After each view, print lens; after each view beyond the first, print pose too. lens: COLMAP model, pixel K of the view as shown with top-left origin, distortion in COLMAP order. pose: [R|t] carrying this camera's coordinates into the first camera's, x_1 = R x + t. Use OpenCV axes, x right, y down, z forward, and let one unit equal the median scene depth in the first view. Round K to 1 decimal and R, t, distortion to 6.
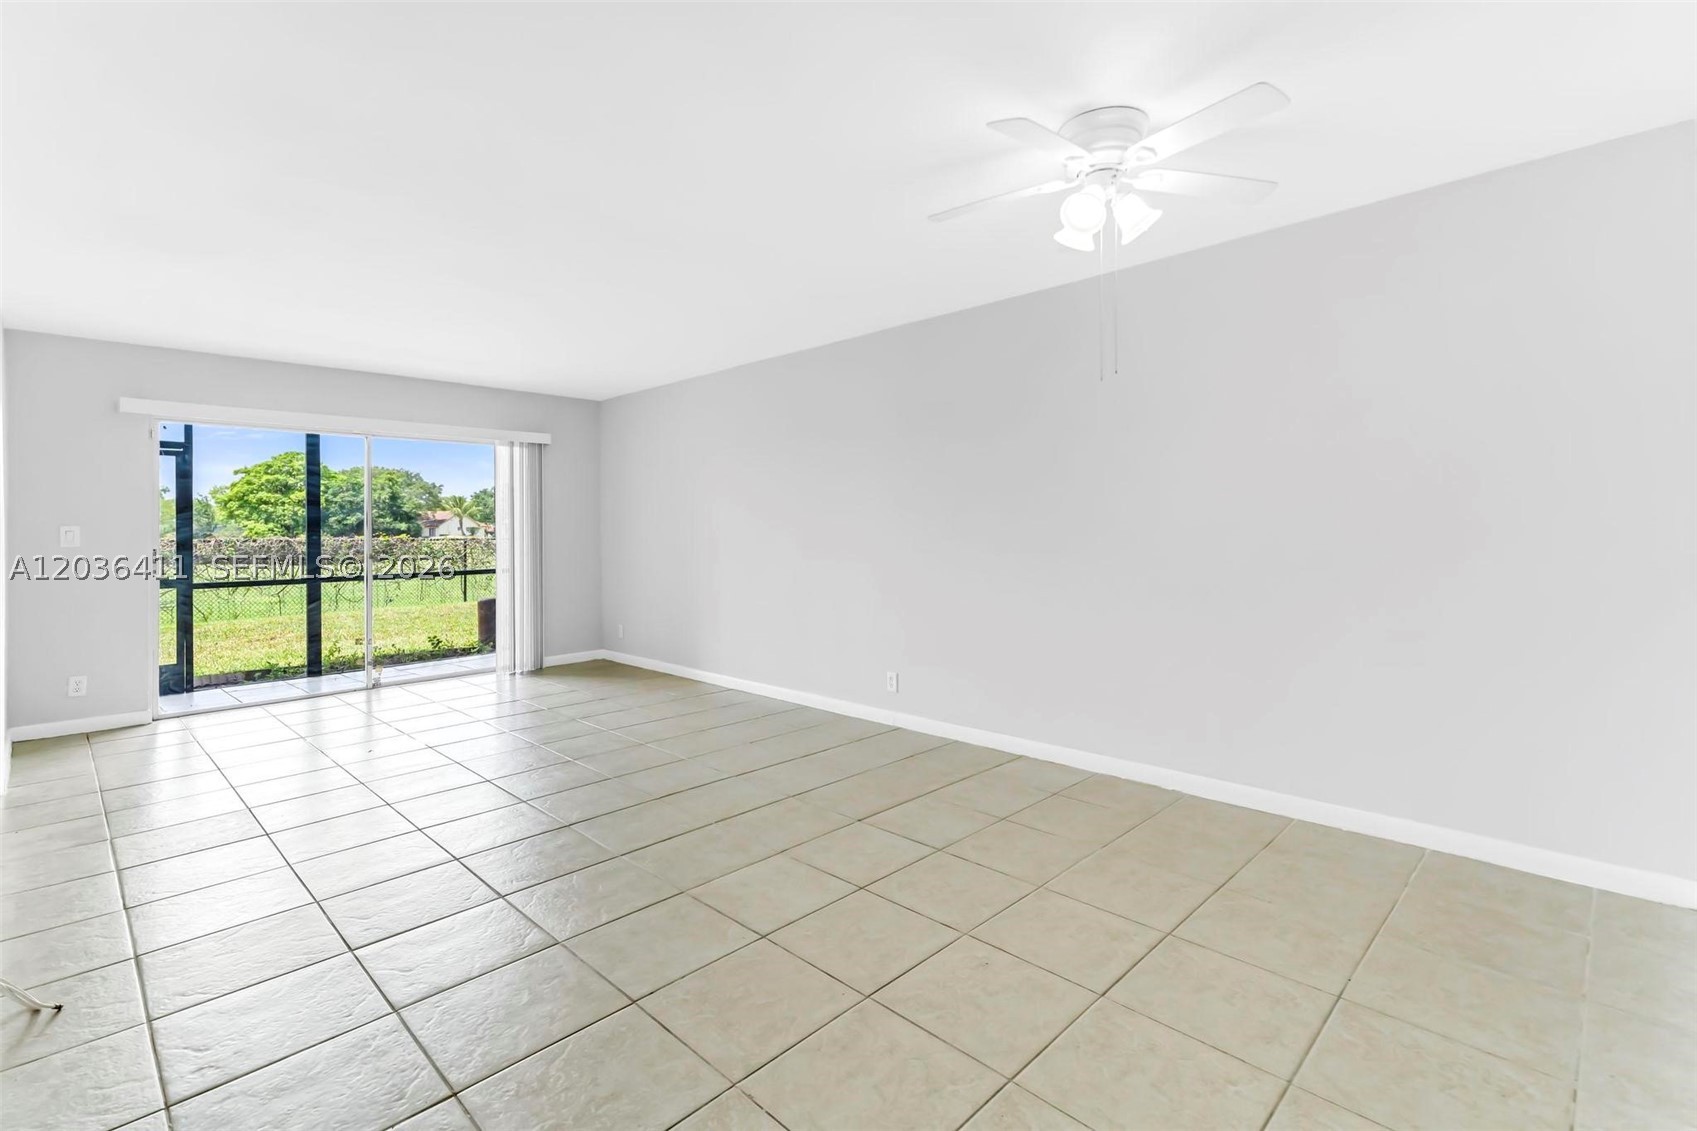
lens RADIAL K [[771.1, 0, 849.4], [0, 771.1, 525.3], [0, 0, 1]] dist [0.021197, -0.000031]
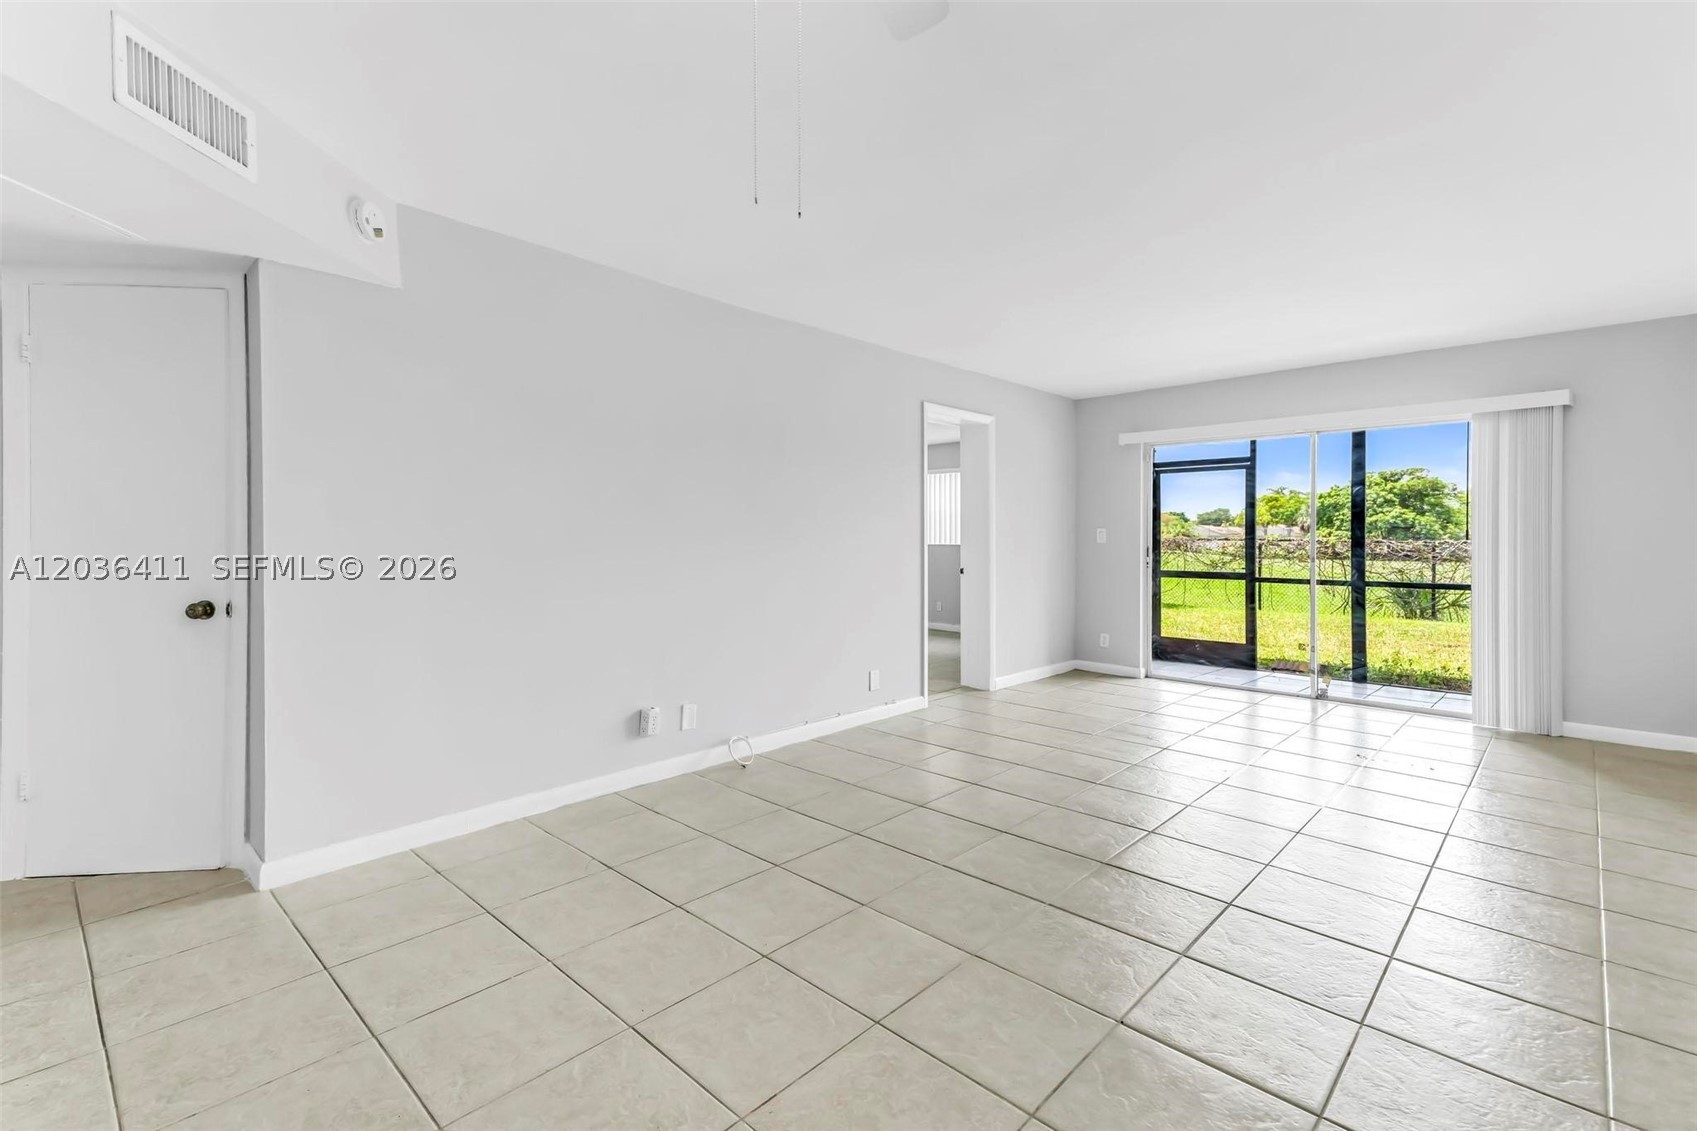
lens RADIAL K [[759.2, 0, 848.8], [0, 759.2, 543.5], [0, 0, 1]] dist [0.040740, 0.000355]
pose [[0.026949, 0.019037, -0.999456, 0.259343], [0.001358, 0.999817, 0.019080, 0.001115], [0.999636, -0.001872, 0.026918, 0.337711]]
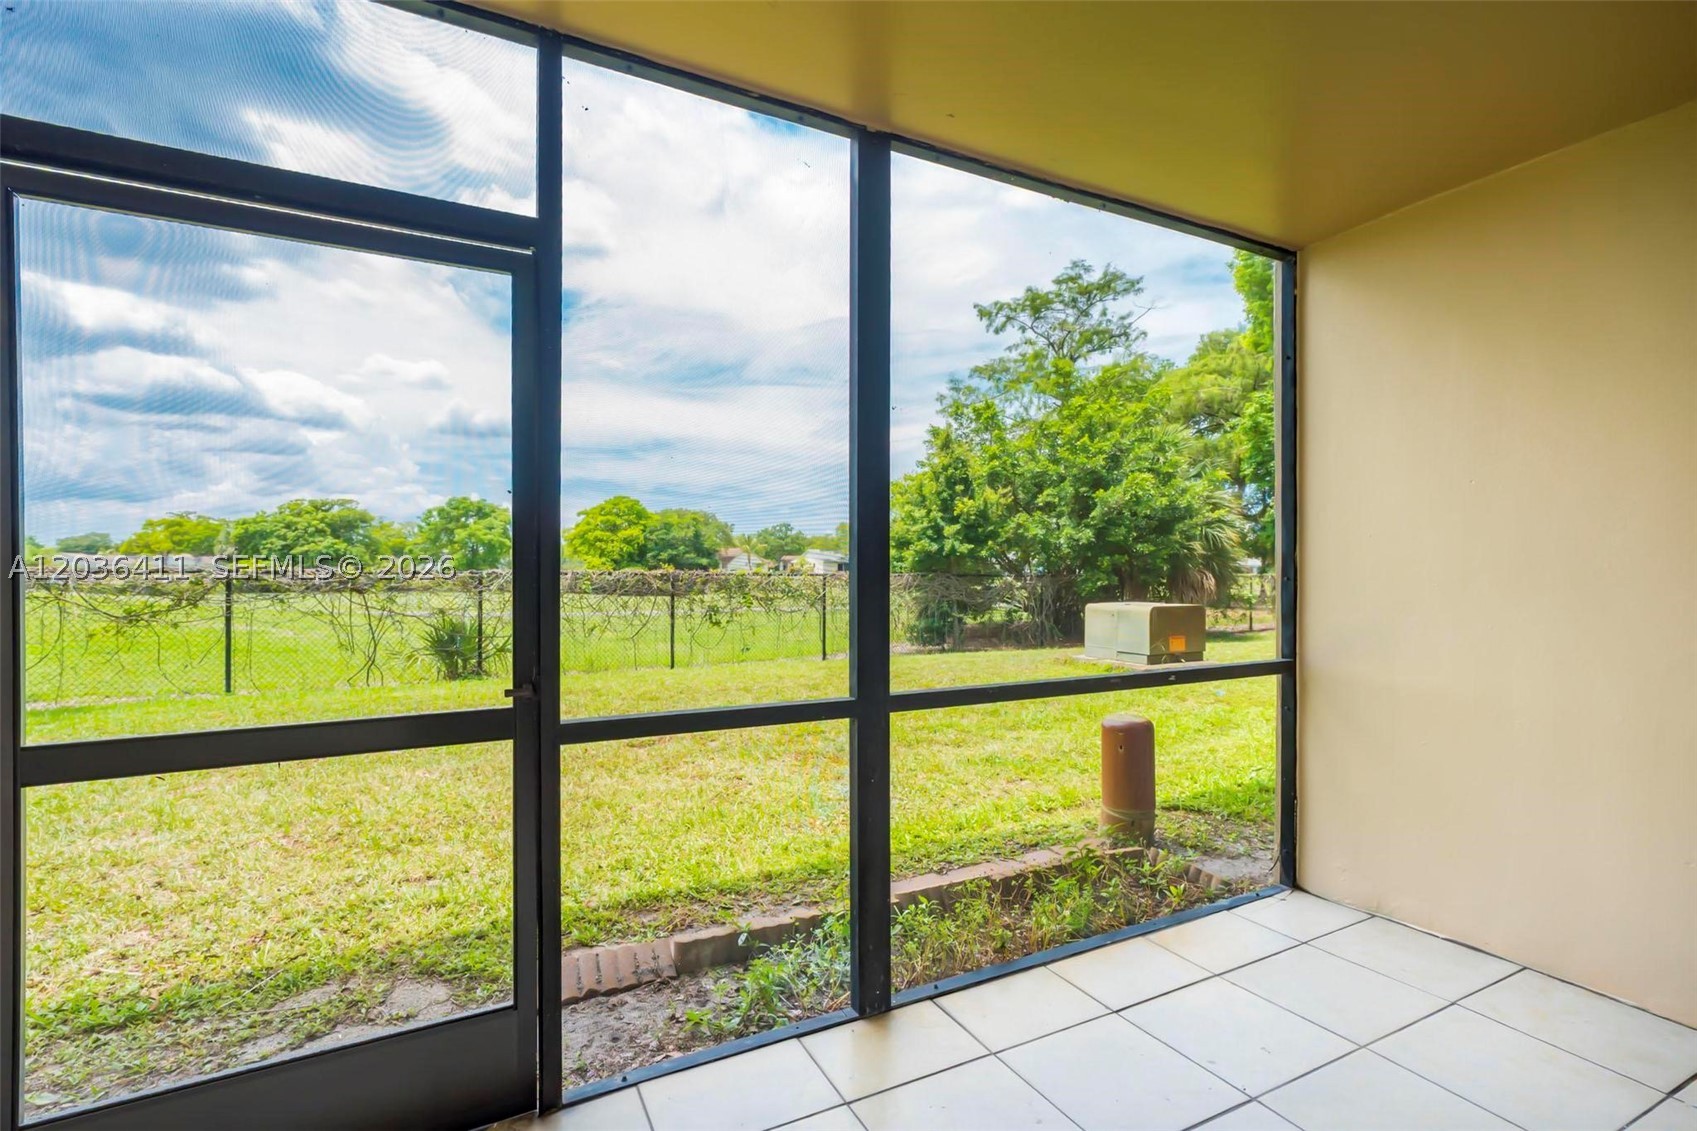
lens RADIAL K [[749.1, 0, 871.6], [0, 749.1, 564.6], [0, 0, 1]] dist [0.000683, -0.000115]
pose [[0.958056, 0.007016, -0.286496, -0.601507], [-0.006448, 0.999975, 0.002927, 0.013584], [0.286510, -0.000957, 0.958077, 0.711909]]
